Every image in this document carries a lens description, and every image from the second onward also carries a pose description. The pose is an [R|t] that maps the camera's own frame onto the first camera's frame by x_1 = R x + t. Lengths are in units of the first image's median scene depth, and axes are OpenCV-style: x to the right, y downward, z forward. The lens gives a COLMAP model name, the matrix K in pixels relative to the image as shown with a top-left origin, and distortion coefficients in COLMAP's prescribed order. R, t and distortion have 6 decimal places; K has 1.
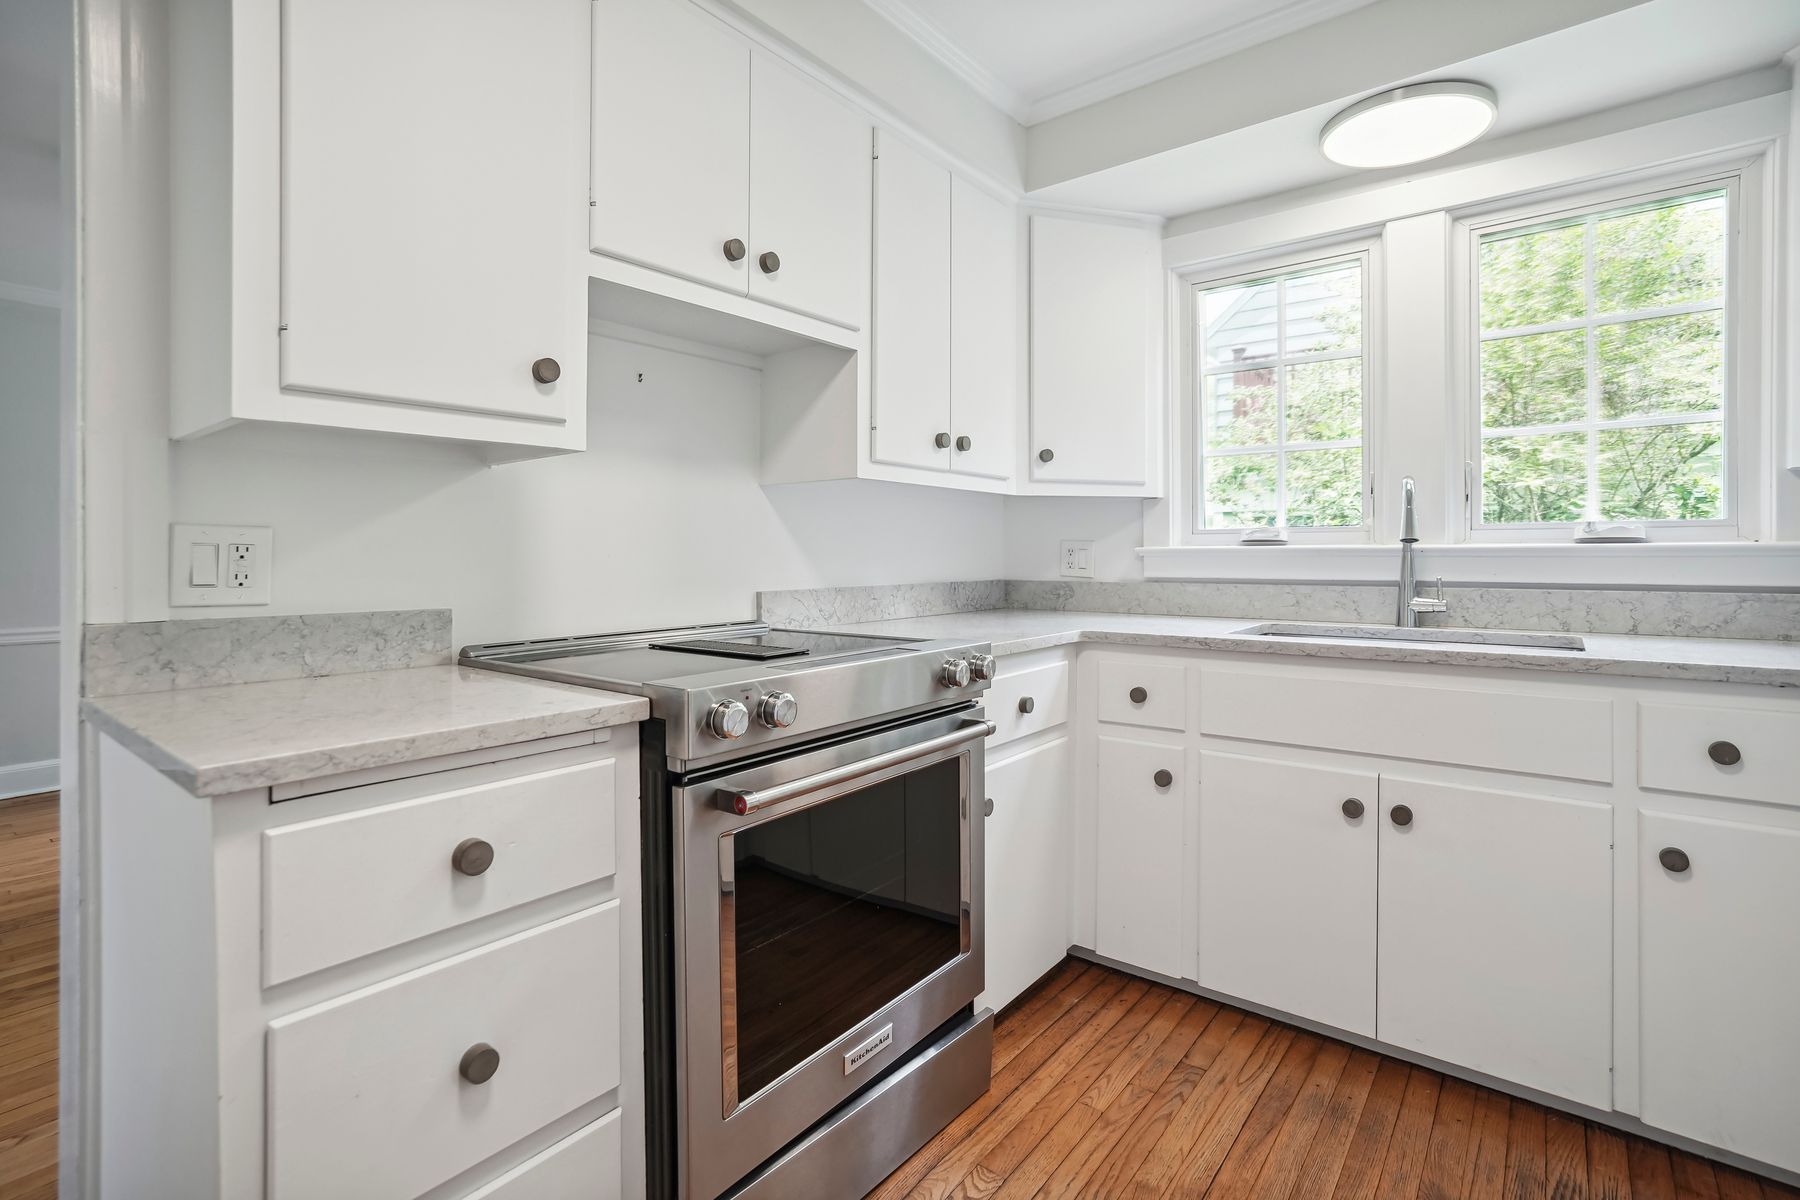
lens RADIAL K [[870.6, 0, 930.8], [0, 870.6, 555.7], [0, 0, 1]] dist [-0.000526, 0.021340]
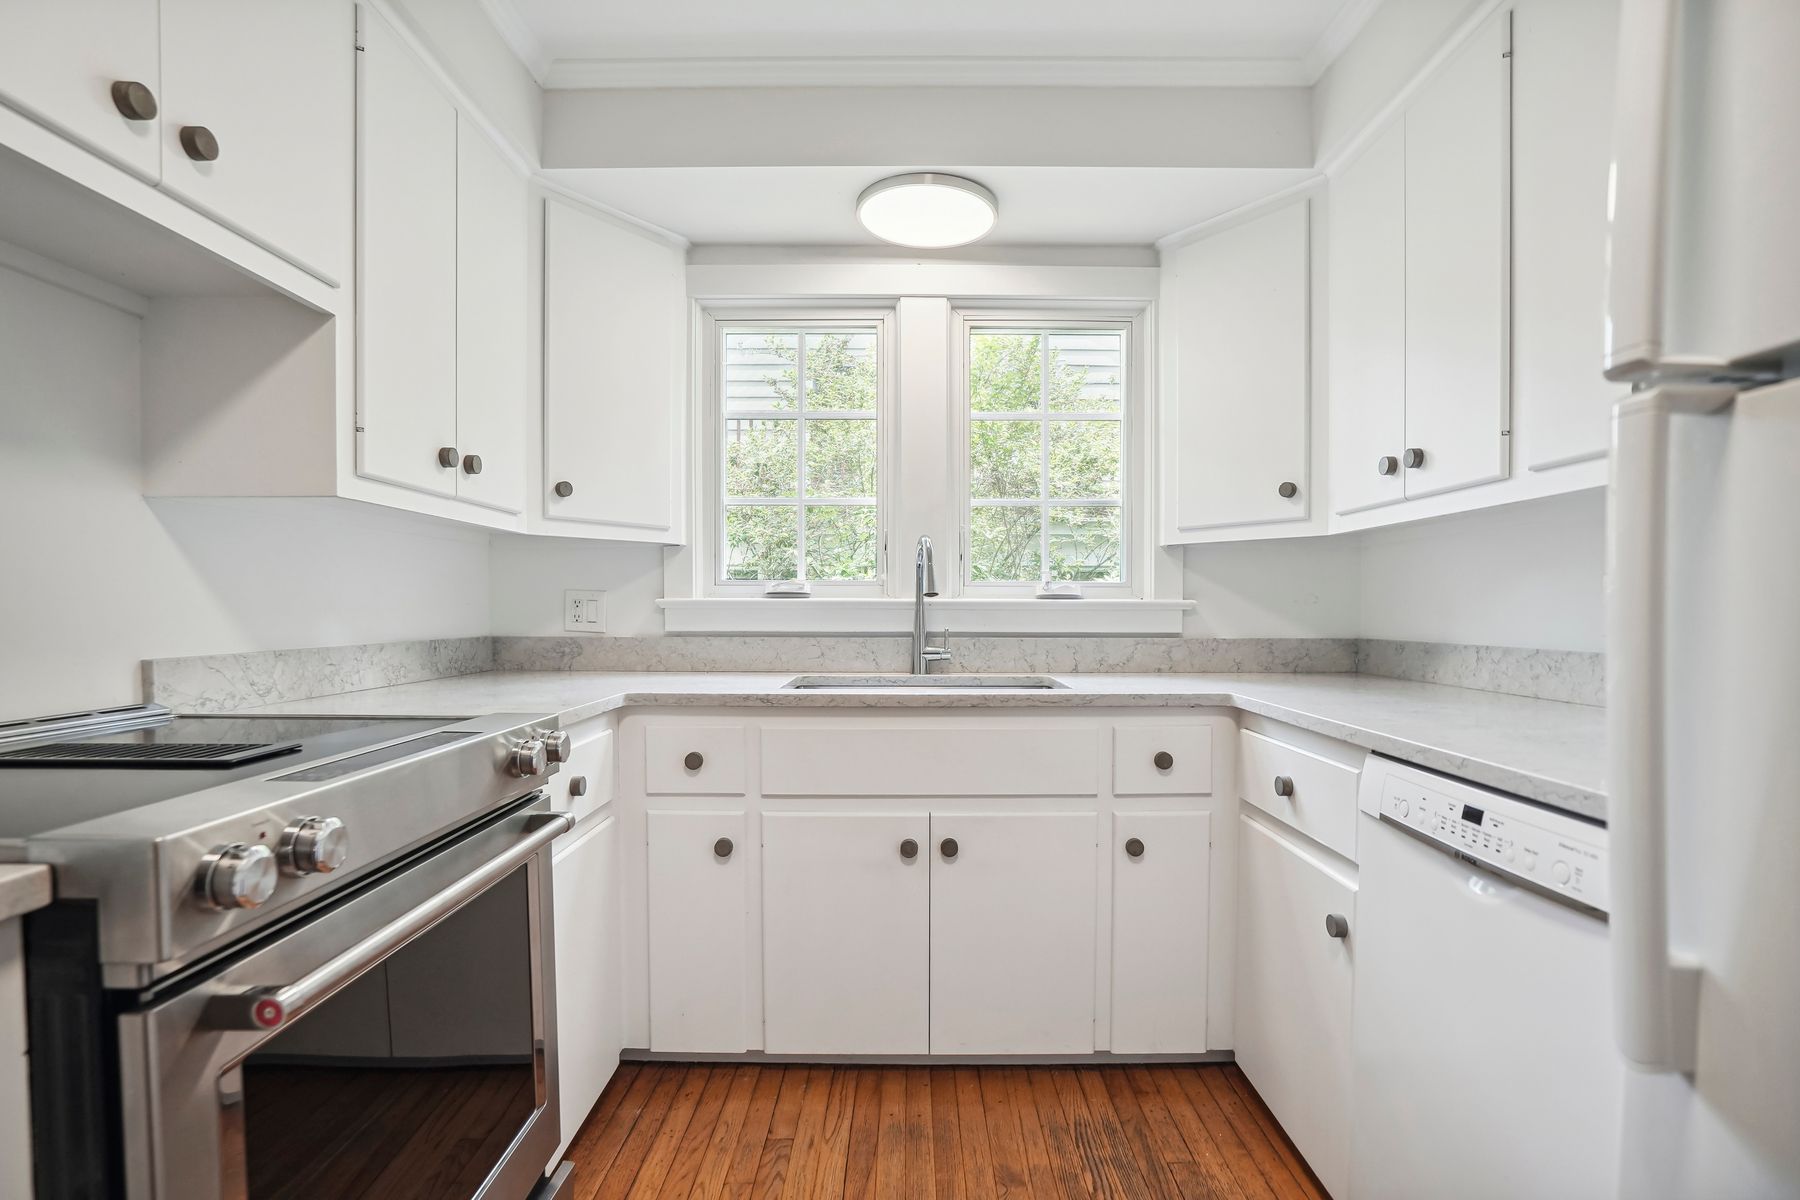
lens RADIAL K [[870.3, 0, 910.6], [0, 870.3, 636.2], [0, 0, 1]] dist [-0.040064, 0.027557]
pose [[0.803940, -0.014765, 0.594527, -0.118866], [-0.004285, 0.999522, 0.030618, 0.001249], [-0.594695, -0.027163, 0.803493, 0.144515]]
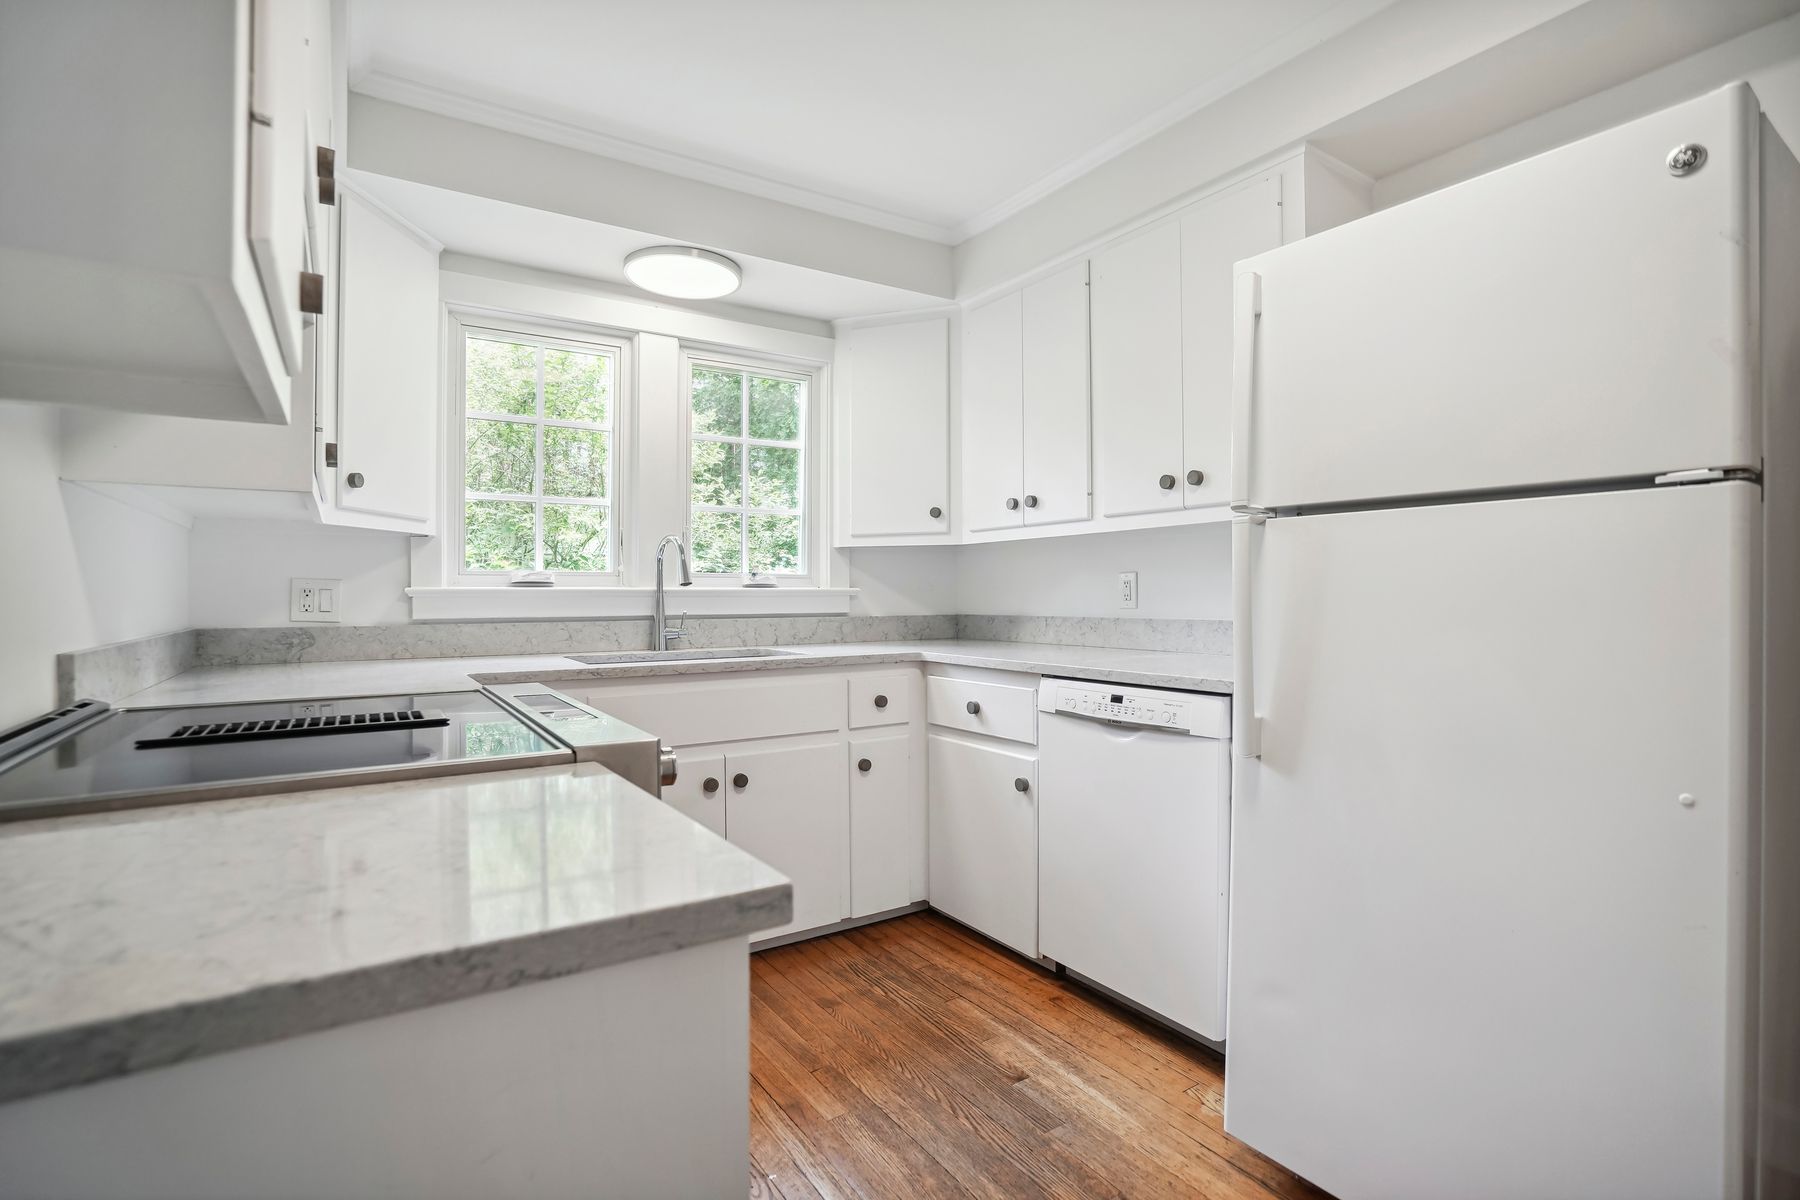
lens RADIAL K [[847.7, 0, 900.0], [0, 847.7, 600.0], [0, 0, 1]] dist [-0.001773, 0.000182]
pose [[0.367745, -0.004632, 0.929915, -0.537954], [0.003263, 0.999988, 0.003691, 0.002806], [-0.929921, 0.001676, 0.367756, 0.223950]]
